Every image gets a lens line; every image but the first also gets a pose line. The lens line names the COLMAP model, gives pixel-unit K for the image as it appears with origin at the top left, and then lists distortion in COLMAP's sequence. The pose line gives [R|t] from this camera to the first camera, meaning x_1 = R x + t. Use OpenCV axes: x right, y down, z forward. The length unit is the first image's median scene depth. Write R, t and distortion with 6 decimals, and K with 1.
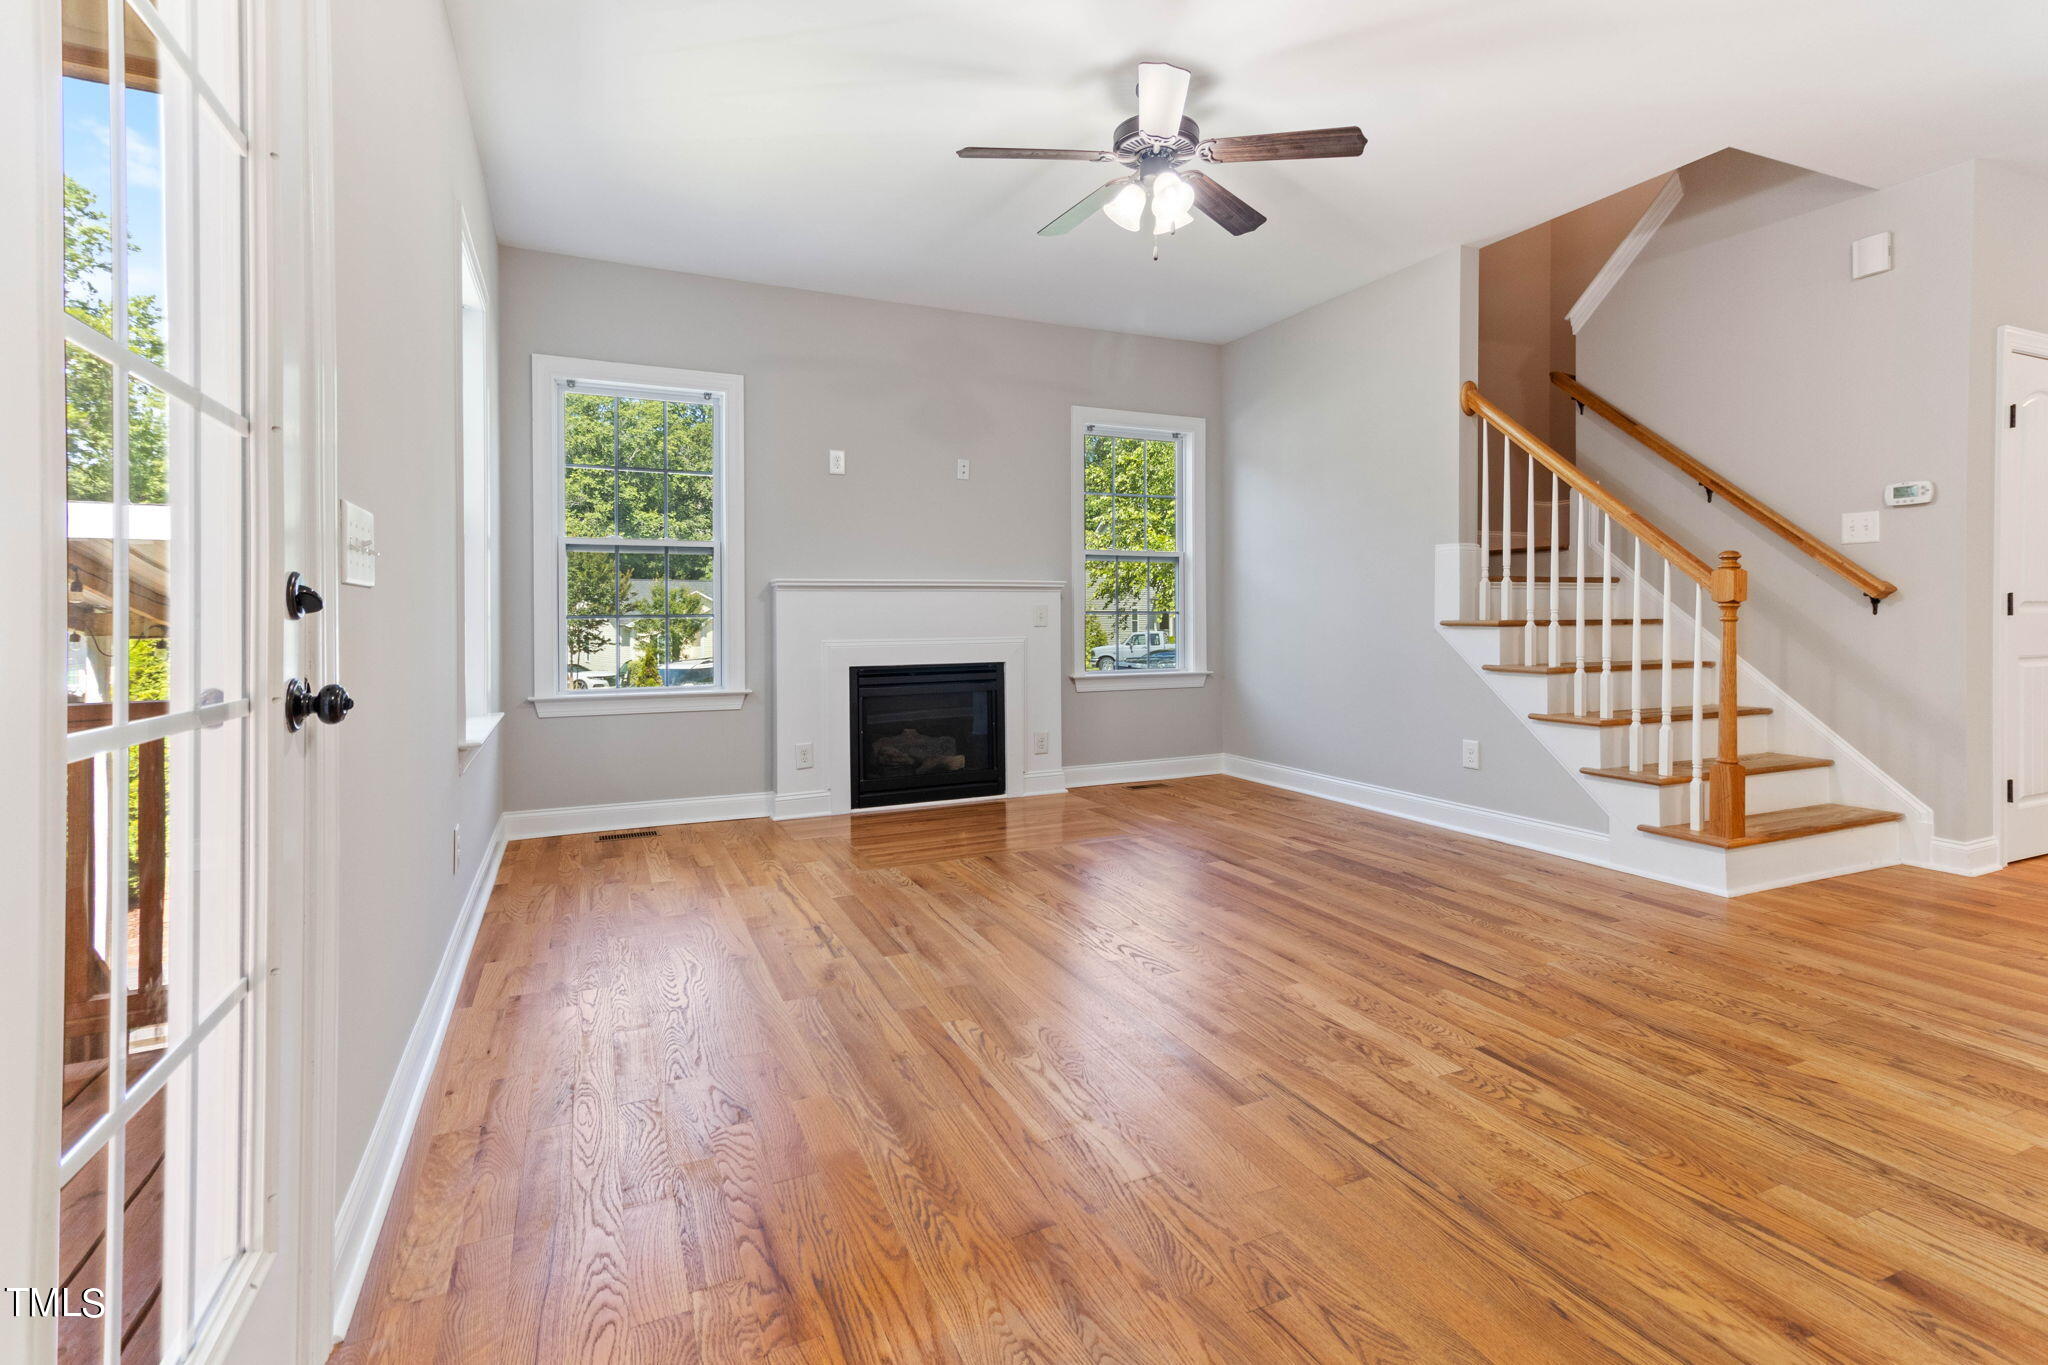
lens RADIAL K [[985.2, 0, 1057.5], [0, 985.2, 601.4], [0, 0, 1]] dist [0.025024, 0.001482]
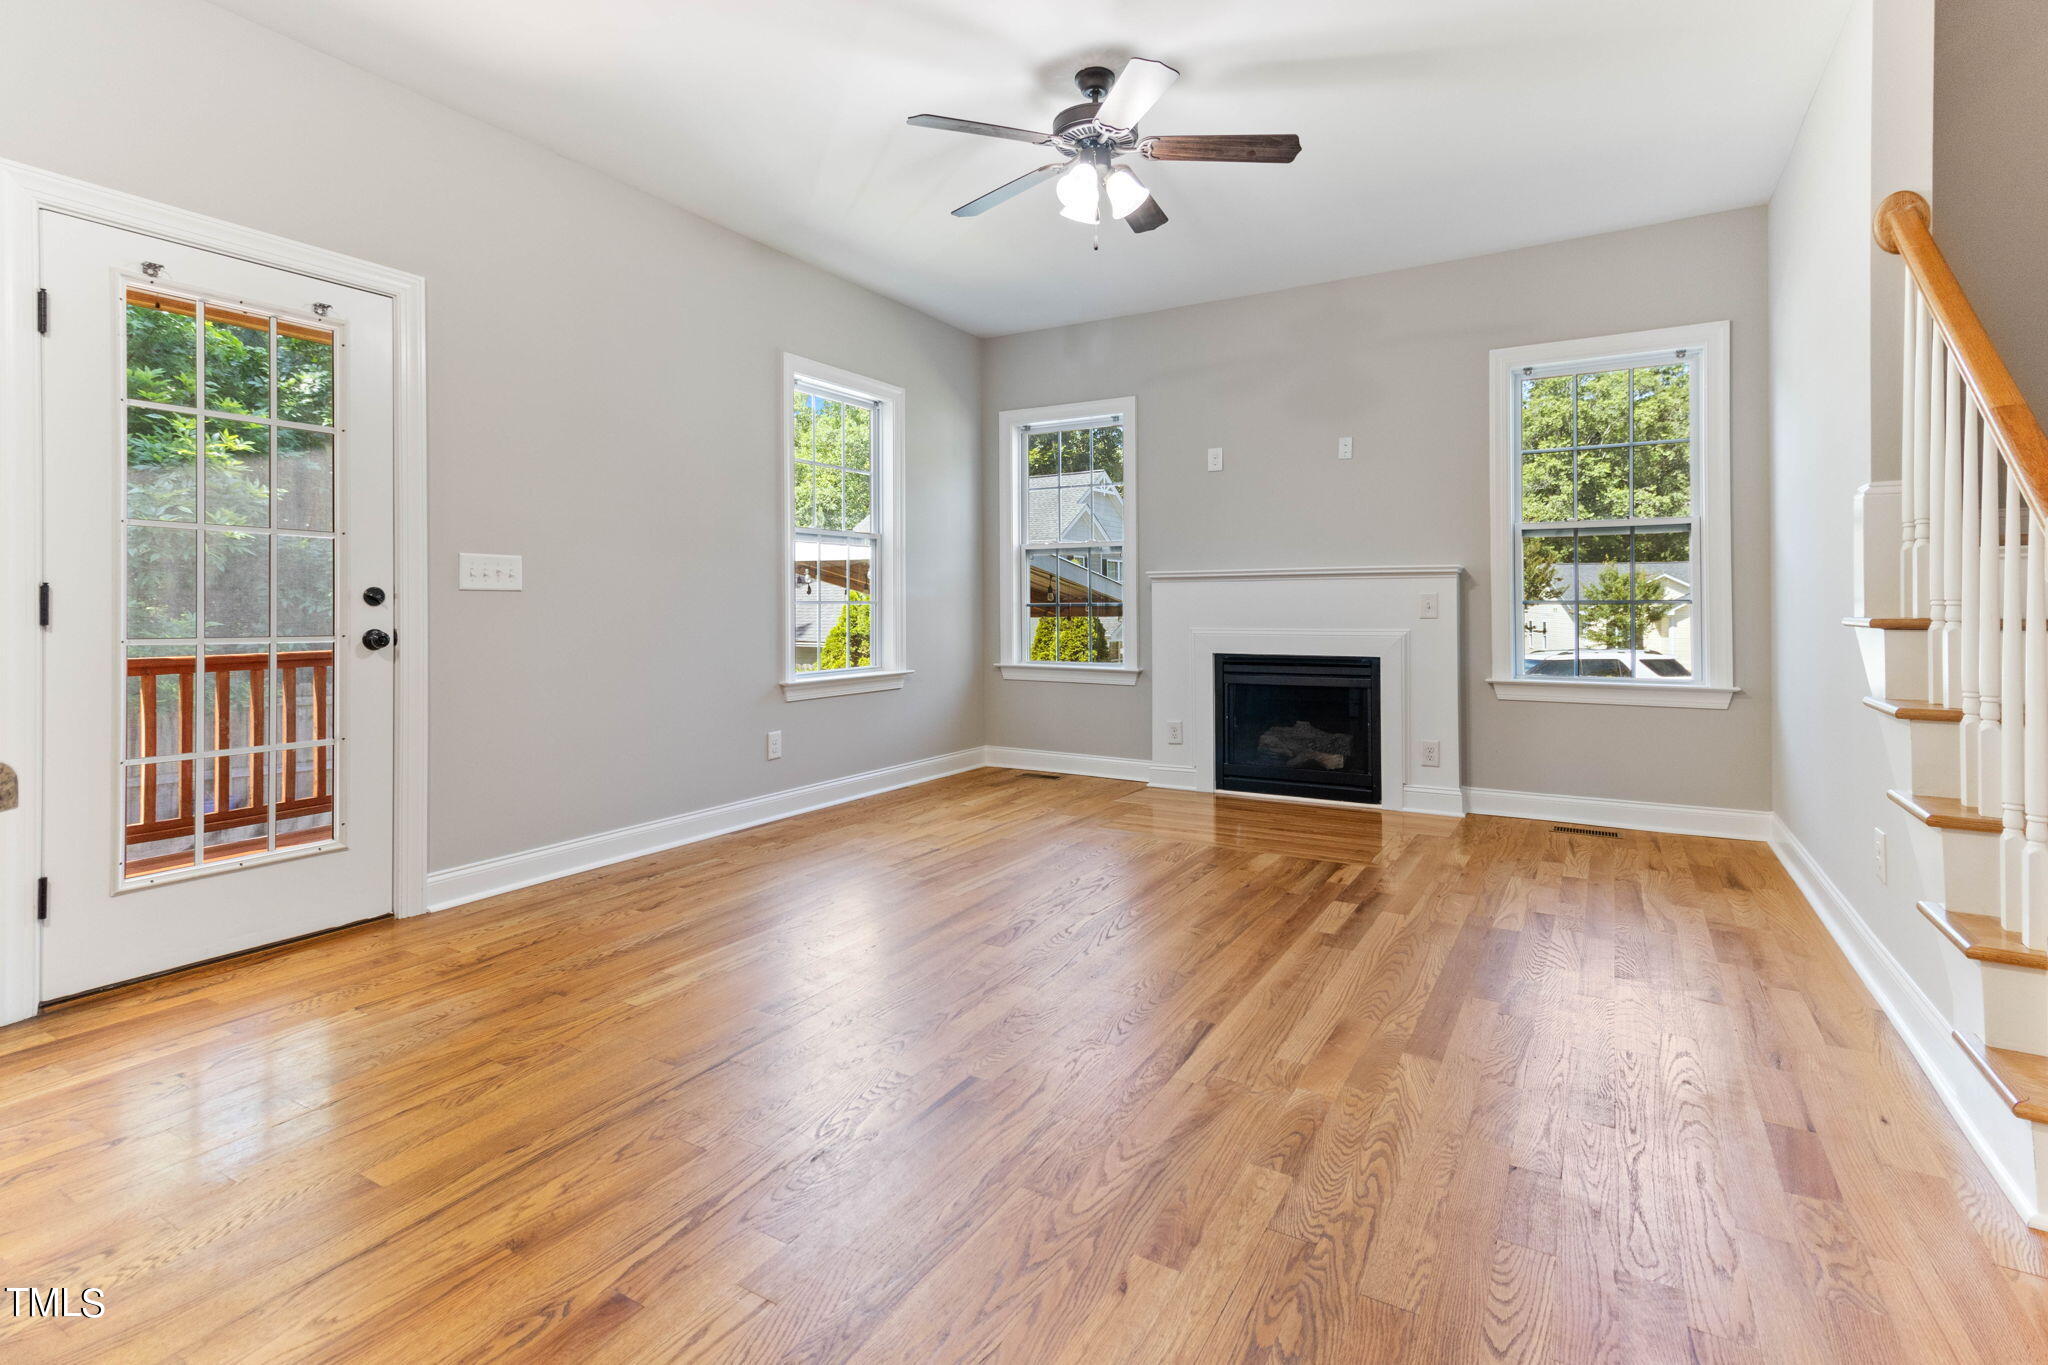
lens RADIAL K [[985.2, 0, 1005.6], [0, 985.2, 594.3], [0, 0, 1]] dist [0.025024, 0.001482]
pose [[0.546447, -0.005463, -0.837476, 0.545787], [0.011608, 0.999932, 0.001051, -0.000794], [0.837413, -0.010296, 0.546474, 0.235584]]
